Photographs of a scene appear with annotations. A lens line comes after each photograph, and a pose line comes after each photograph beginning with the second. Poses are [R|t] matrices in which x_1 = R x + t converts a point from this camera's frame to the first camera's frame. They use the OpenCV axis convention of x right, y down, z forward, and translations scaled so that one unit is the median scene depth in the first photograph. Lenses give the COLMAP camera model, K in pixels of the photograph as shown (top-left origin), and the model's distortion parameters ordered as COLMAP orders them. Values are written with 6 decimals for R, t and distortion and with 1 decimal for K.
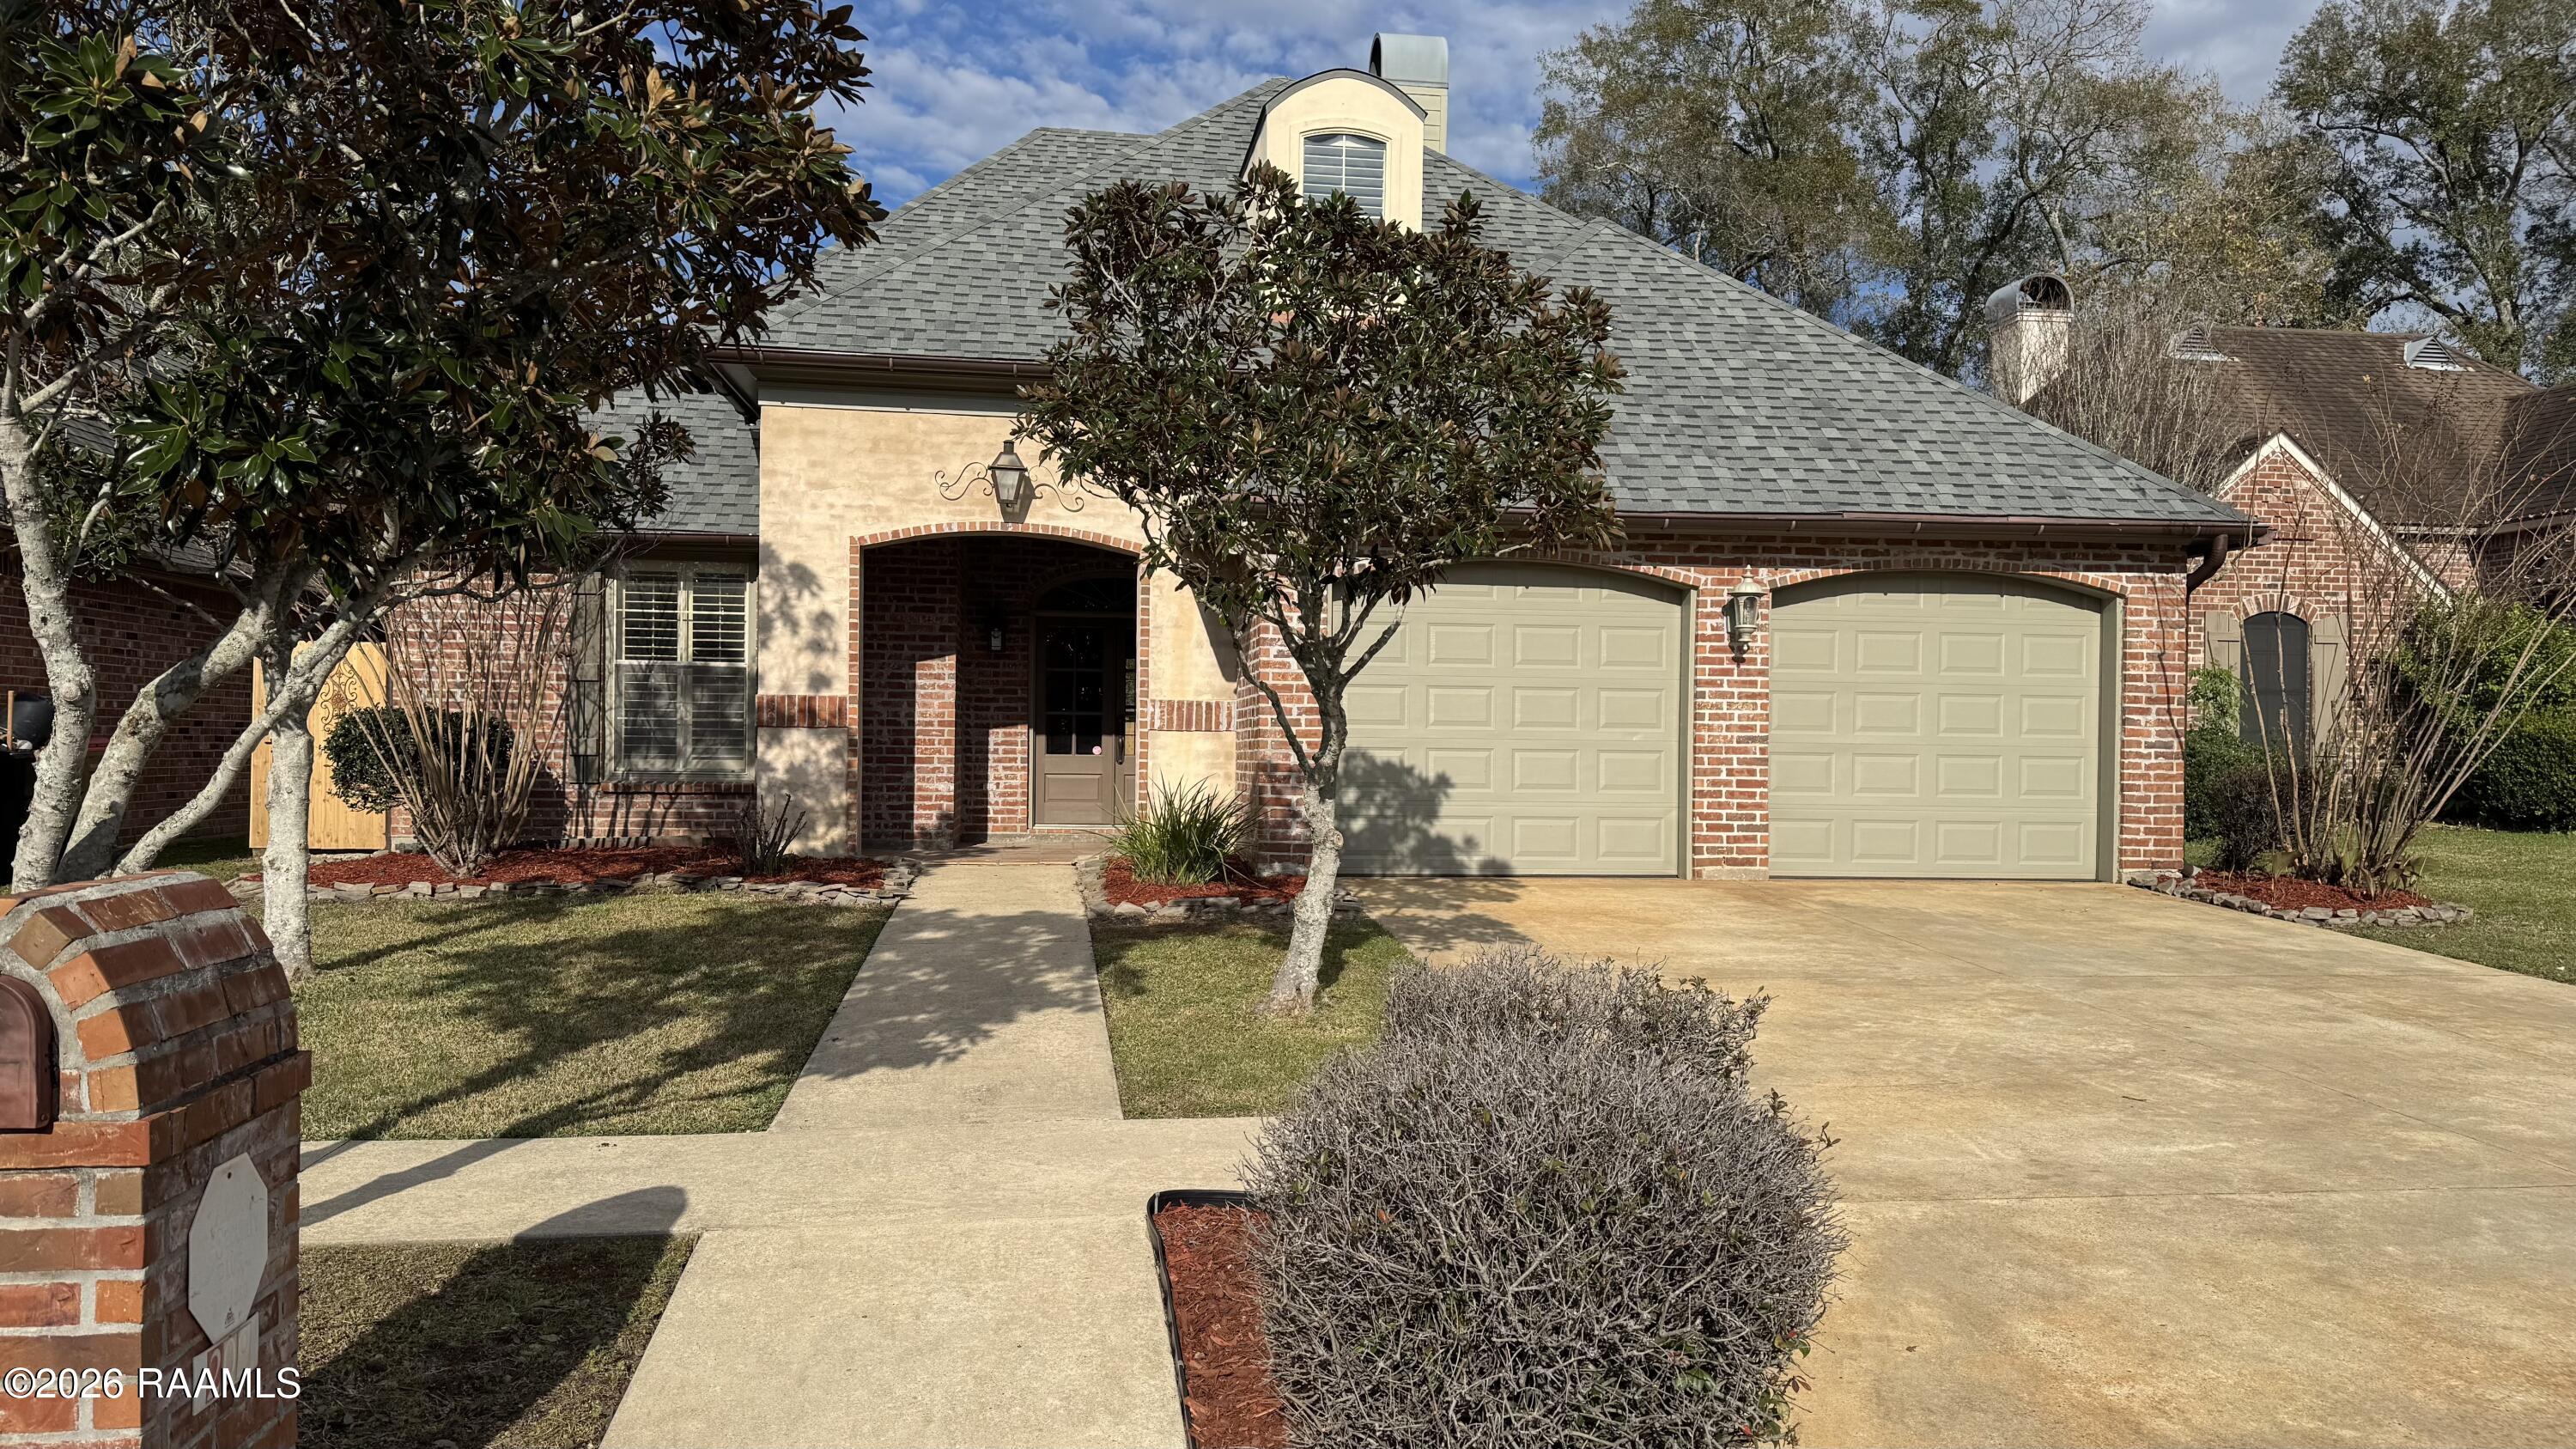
lens RADIAL K [[1748.3, 0, 1288.5], [0, 1748.3, 714.2], [0, 0, 1]] dist [0.071386, -0.018255]
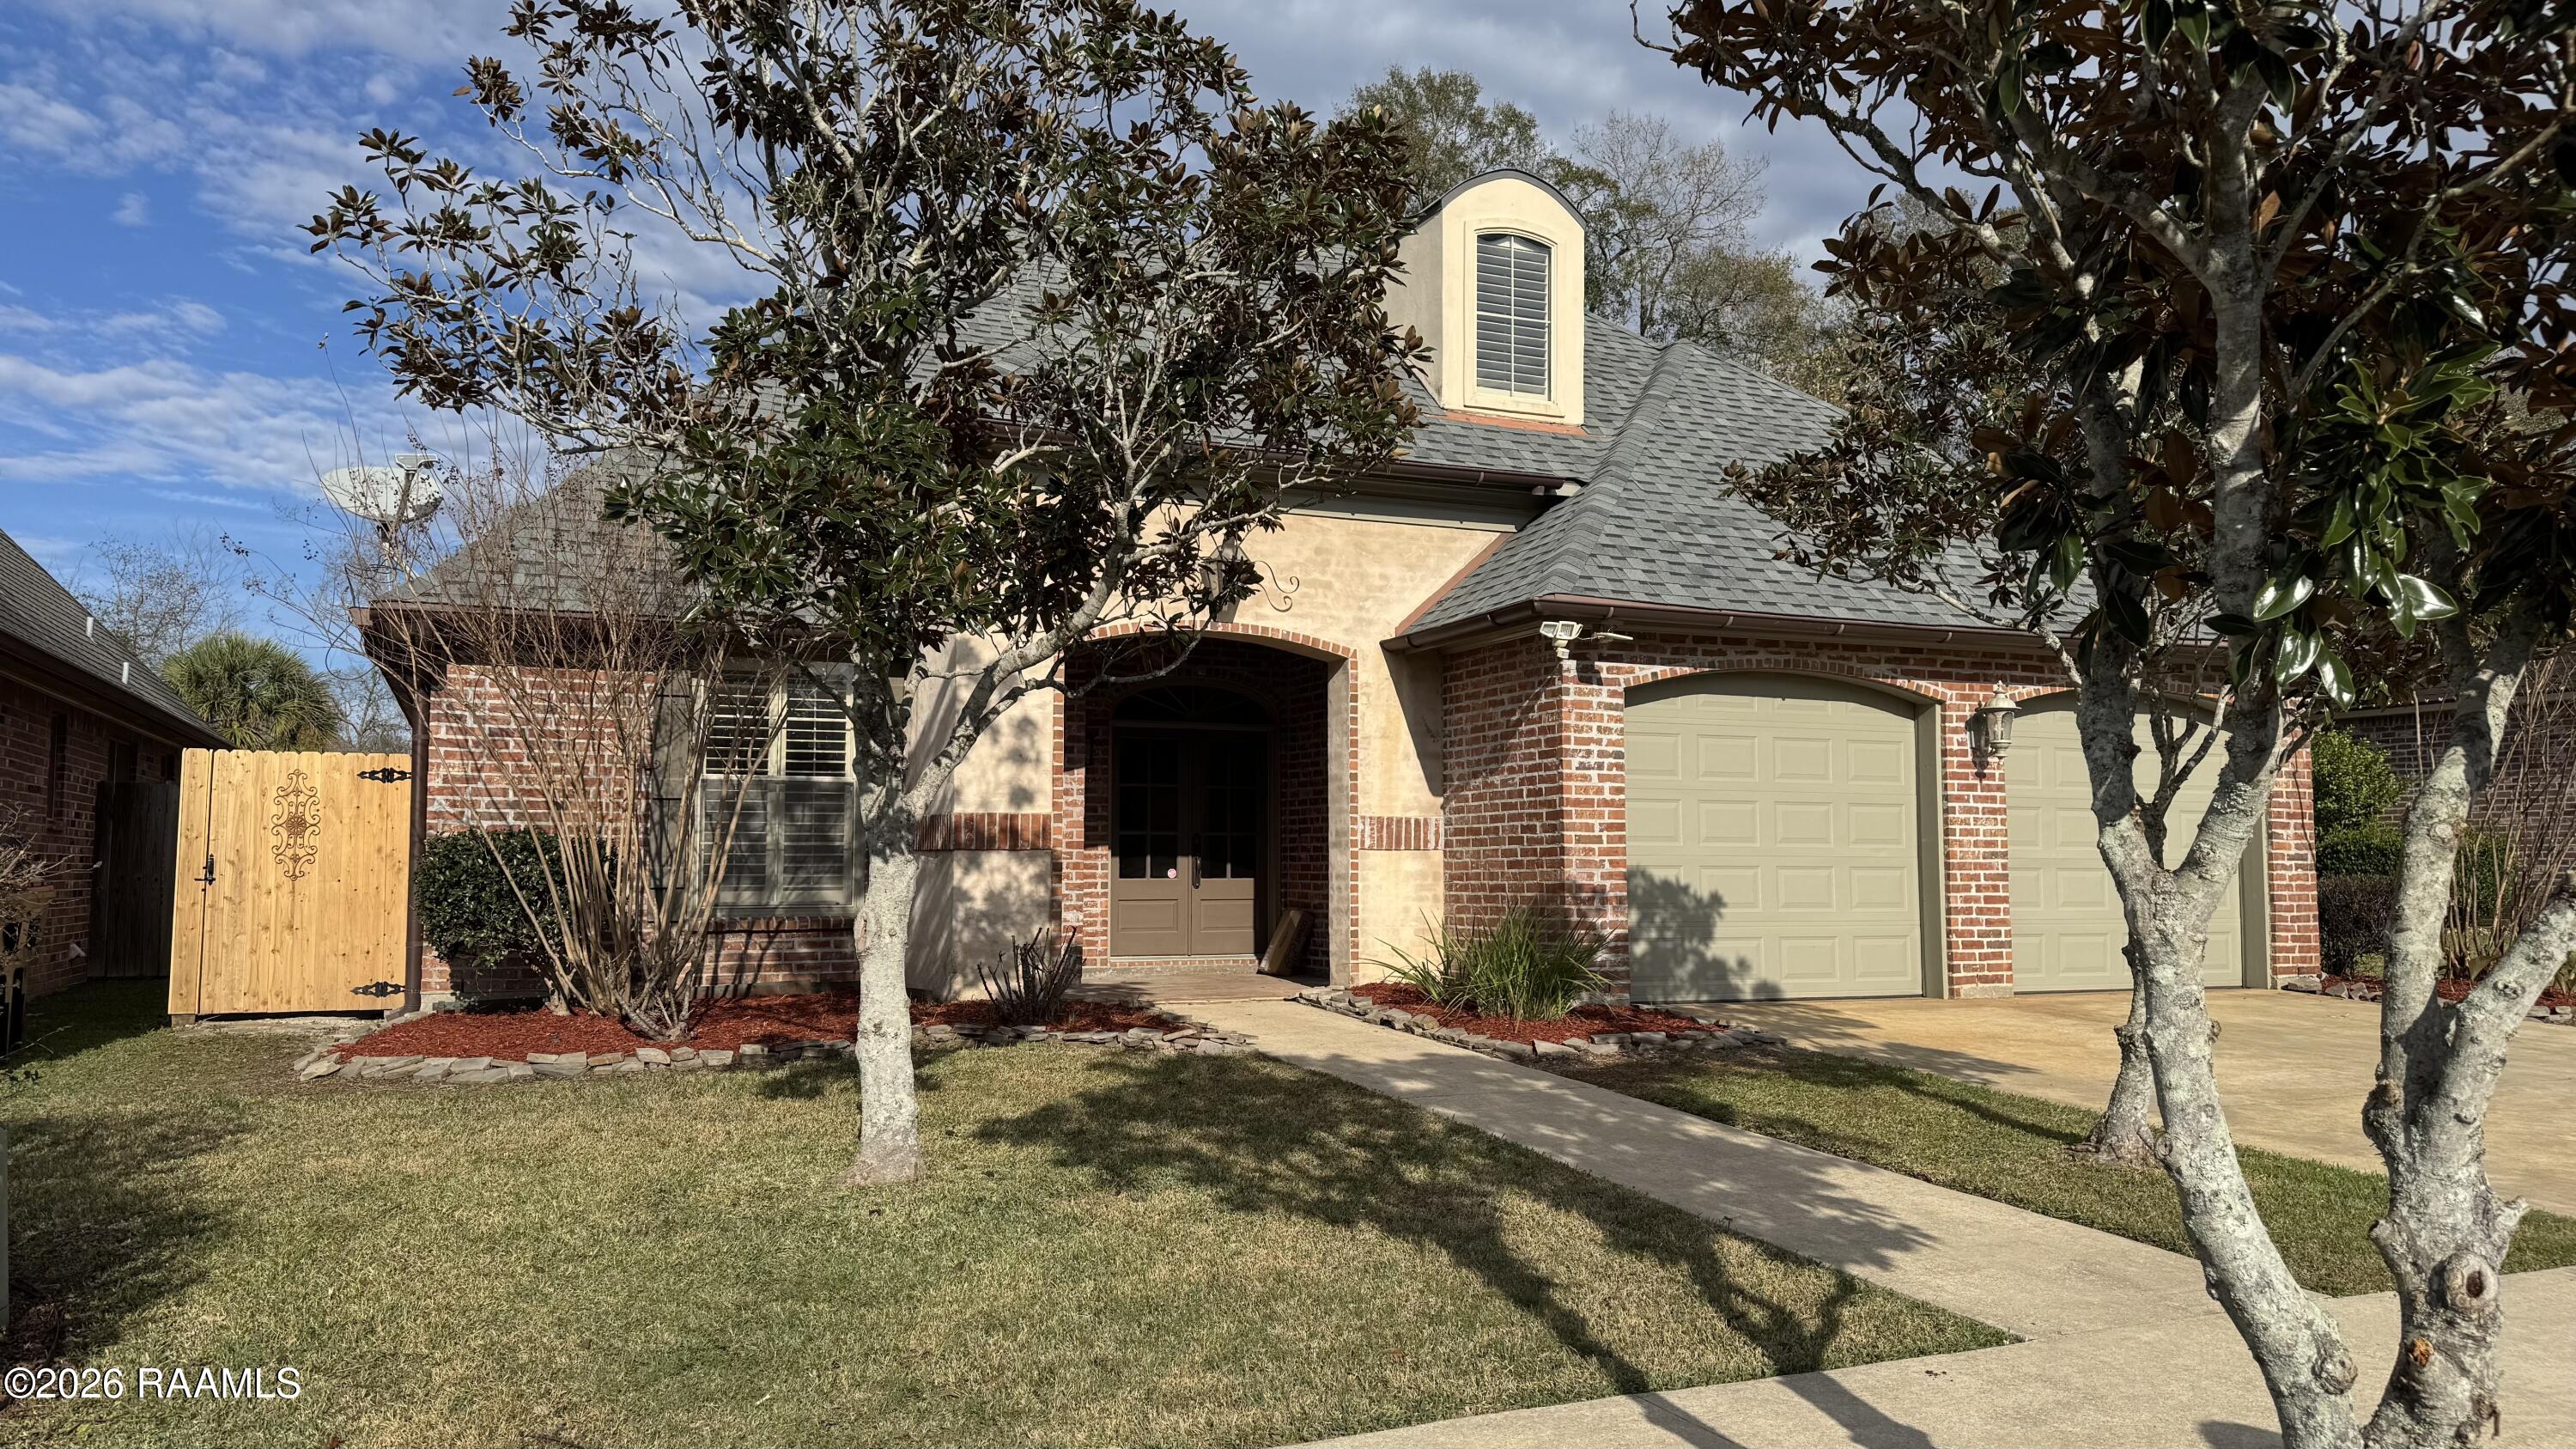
lens RADIAL K [[1748.3, 0, 1278.8], [0, 1748.3, 702.4], [0, 0, 1]] dist [0.071386, -0.018255]
pose [[0.963688, 0.013315, 0.266700, -0.383437], [0.006837, 0.997198, -0.074489, 0.000255], [-0.266945, 0.073608, 0.960897, 0.128918]]
